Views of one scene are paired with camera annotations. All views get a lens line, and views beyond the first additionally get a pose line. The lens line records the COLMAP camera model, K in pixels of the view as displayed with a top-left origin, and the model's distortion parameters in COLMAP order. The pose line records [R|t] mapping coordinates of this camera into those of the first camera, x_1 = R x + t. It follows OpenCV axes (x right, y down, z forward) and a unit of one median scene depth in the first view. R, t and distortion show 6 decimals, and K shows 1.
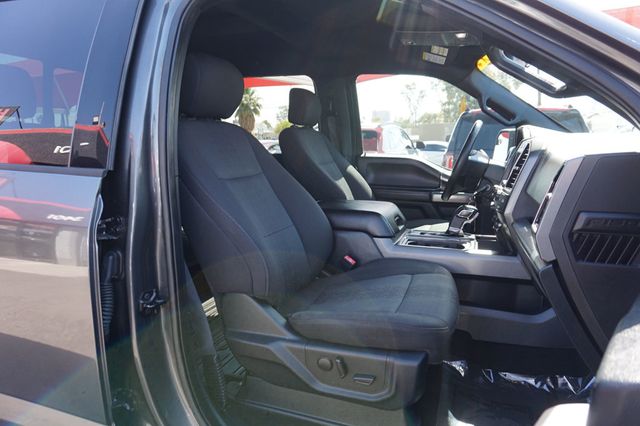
lens RADIAL K [[429.6, 0, 320.0], [0, 429.6, 213.0], [0, 0, 1]] dist [-0.027863, 0.002304]
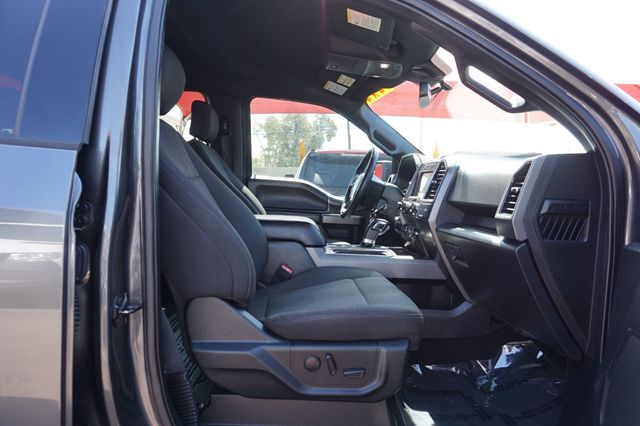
lens RADIAL K [[429.6, 0, 320.0], [0, 429.6, 213.0], [0, 0, 1]] dist [-0.027863, 0.002304]
pose [[0.920207, 0.020913, 0.390872, -0.324864], [0.016300, 0.995658, -0.091647, 0.093972], [-0.391092, 0.090706, 0.915871, 0.070629]]
